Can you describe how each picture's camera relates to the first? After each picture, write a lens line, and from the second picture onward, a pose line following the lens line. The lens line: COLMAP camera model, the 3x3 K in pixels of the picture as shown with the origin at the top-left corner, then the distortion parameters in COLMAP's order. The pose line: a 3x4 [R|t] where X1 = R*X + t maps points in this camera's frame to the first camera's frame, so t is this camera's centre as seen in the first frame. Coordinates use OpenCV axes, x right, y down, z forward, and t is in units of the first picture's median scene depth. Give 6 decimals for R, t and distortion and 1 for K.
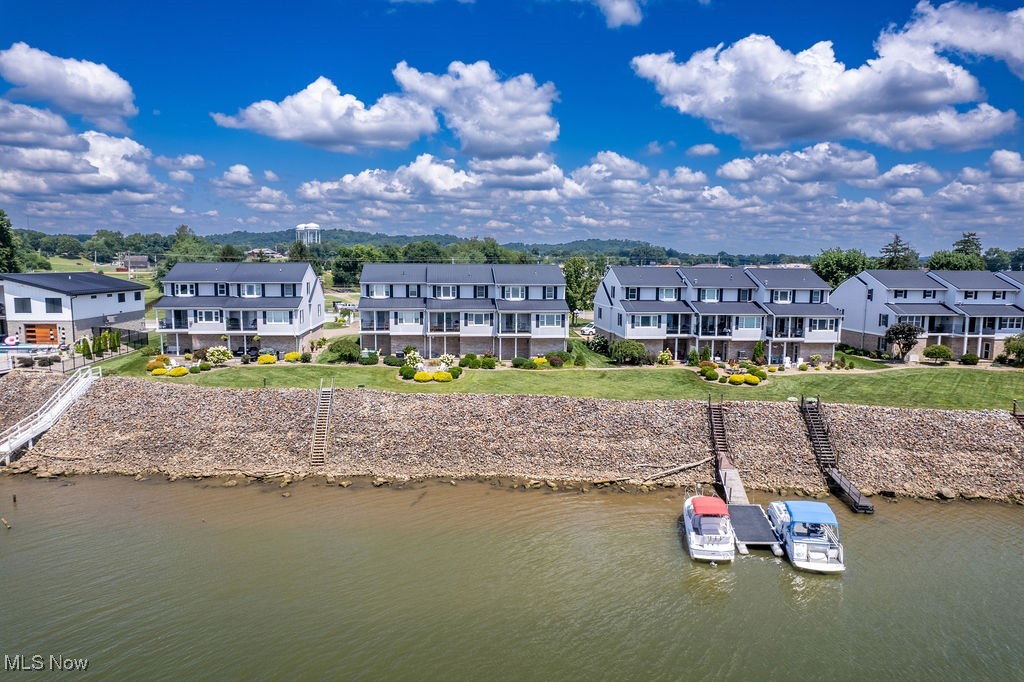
lens RADIAL K [[654.5, 0, 512.0], [0, 654.5, 341.0], [0, 0, 1]] dist [-0.074267, 0.066027]
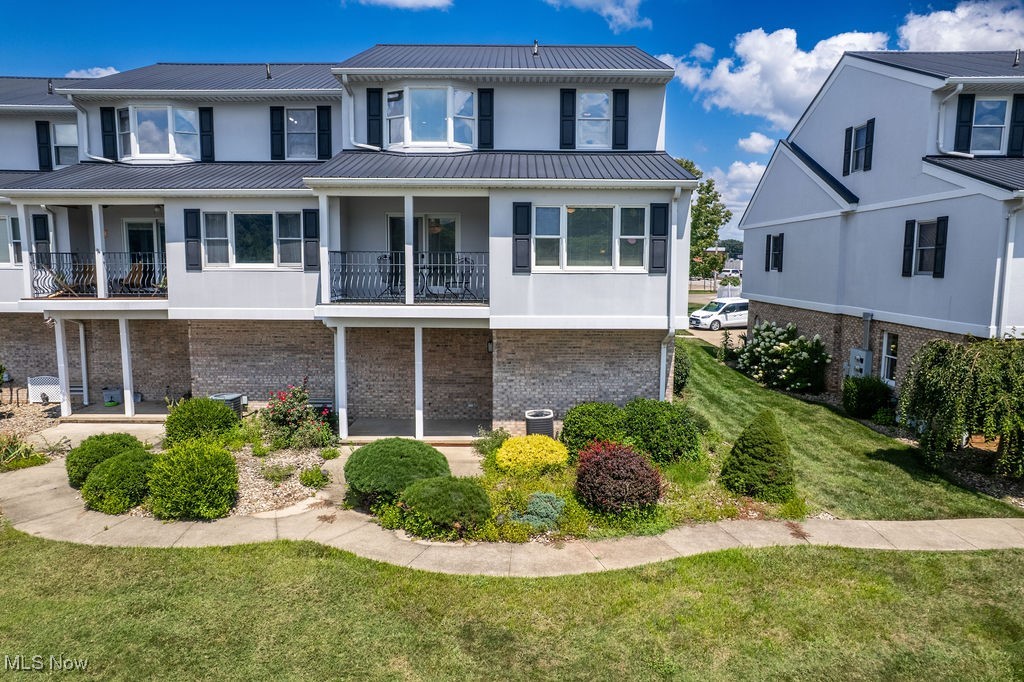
lens RADIAL K [[654.5, 0, 512.0], [0, 654.5, 341.0], [0, 0, 1]] dist [-0.074267, 0.066027]
pose [[0.994007, 0.011136, -0.108747, 0.056150], [-0.011349, 0.999935, -0.001343, -0.000804], [0.108725, 0.002569, 0.994069, 0.800297]]
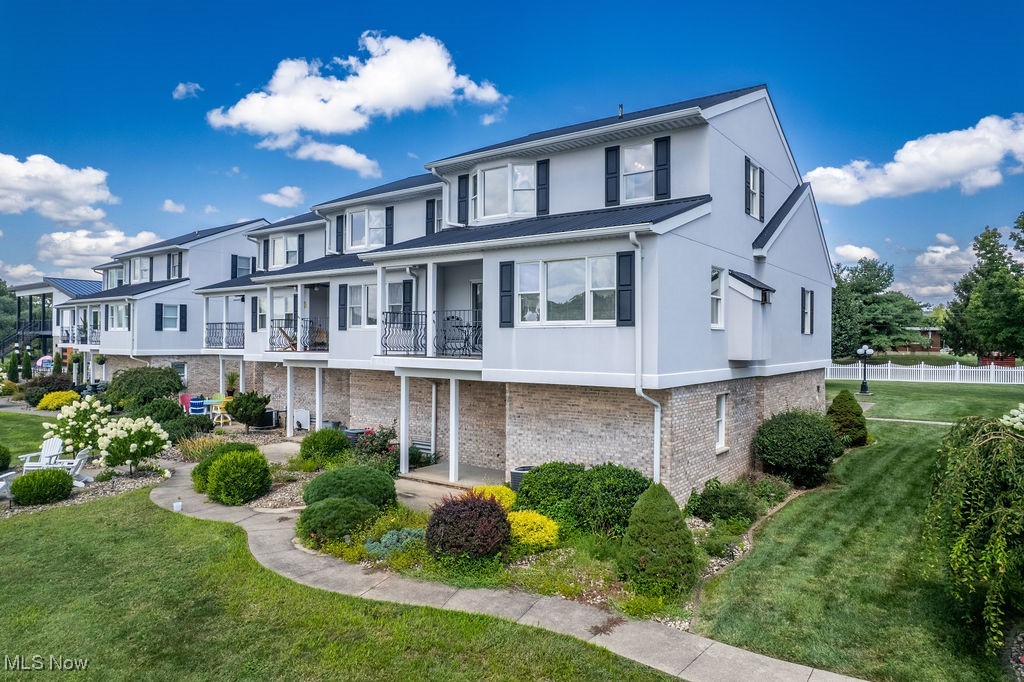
lens RADIAL K [[654.5, 0, 512.0], [0, 654.5, 341.0], [0, 0, 1]] dist [-0.074267, 0.066027]
pose [[0.735940, -0.001948, -0.677044, 0.170120], [-0.084188, 0.991971, -0.094366, 0.001551], [0.671792, 0.126447, 0.729867, 0.845280]]
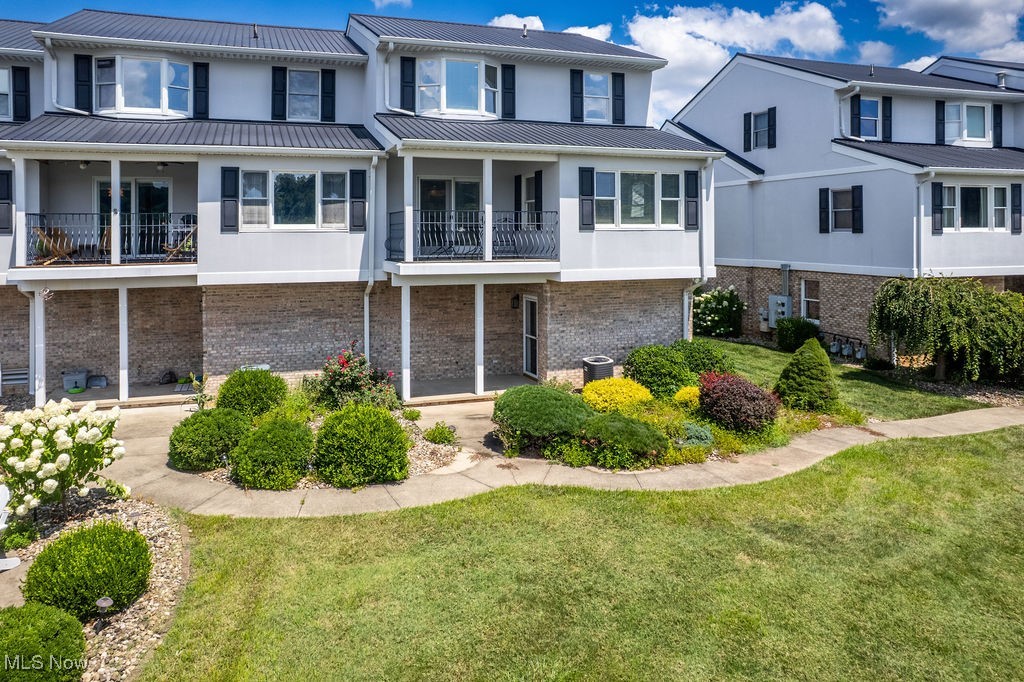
lens RADIAL K [[673.3, 0, 459.5], [0, 673.3, 239.2], [0, 0, 1]] dist [-0.026913, -0.000338]
pose [[0.982188, -0.012640, 0.187474, -0.039984], [0.034461, 0.992929, -0.113601, 0.004856], [-0.184712, 0.118038, 0.975678, 0.786718]]
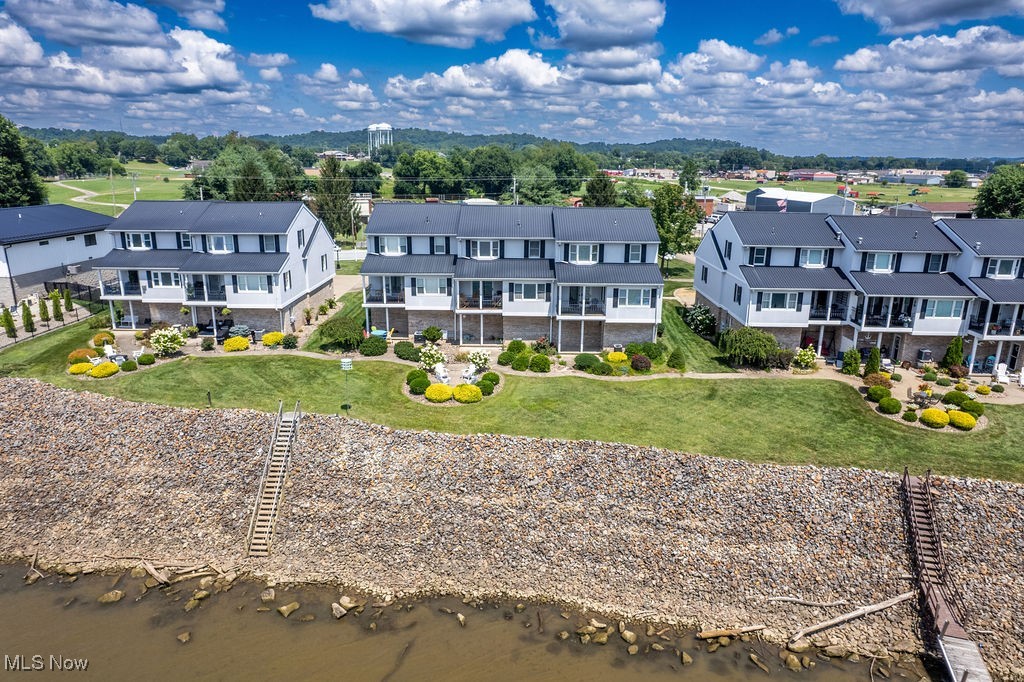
lens RADIAL K [[654.5, 0, 512.0], [0, 654.5, 341.0], [0, 0, 1]] dist [-0.074267, 0.066027]
pose [[0.993005, 0.032021, -0.113647, 0.010742], [-0.014782, 0.988666, 0.149402, -0.084656], [0.117143, -0.146677, 0.982224, 0.311353]]
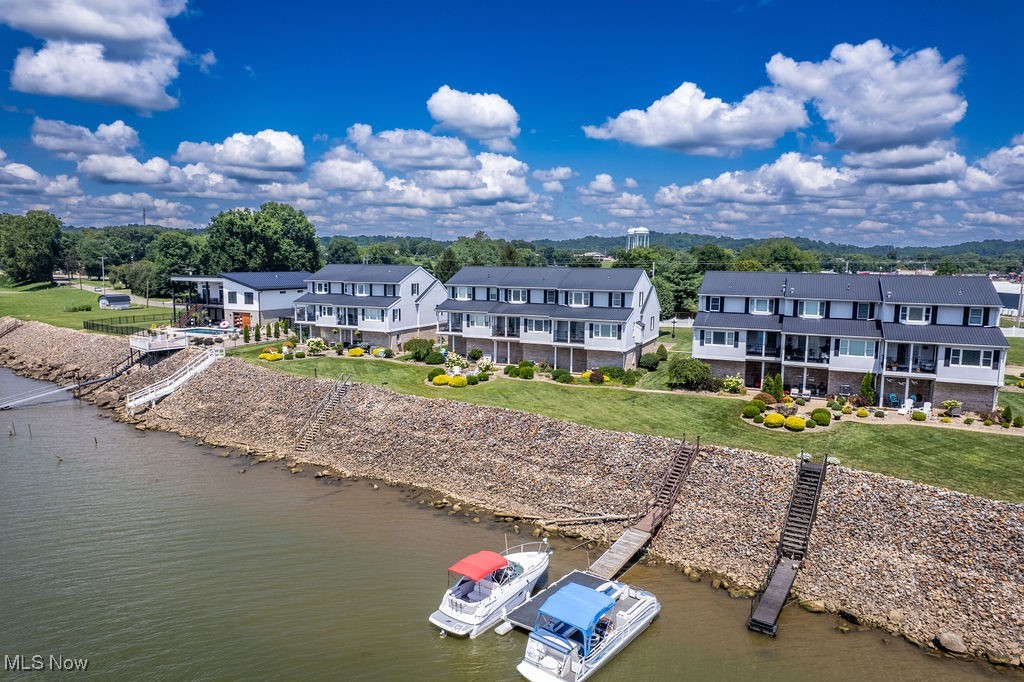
lens RADIAL K [[654.5, 0, 512.0], [0, 654.5, 341.0], [0, 0, 1]] dist [-0.074267, 0.066027]
pose [[0.865240, 0.060171, -0.497734, 0.387025], [-0.062968, 0.997953, 0.011181, -0.019334], [0.497388, 0.021667, 0.867258, 0.163265]]
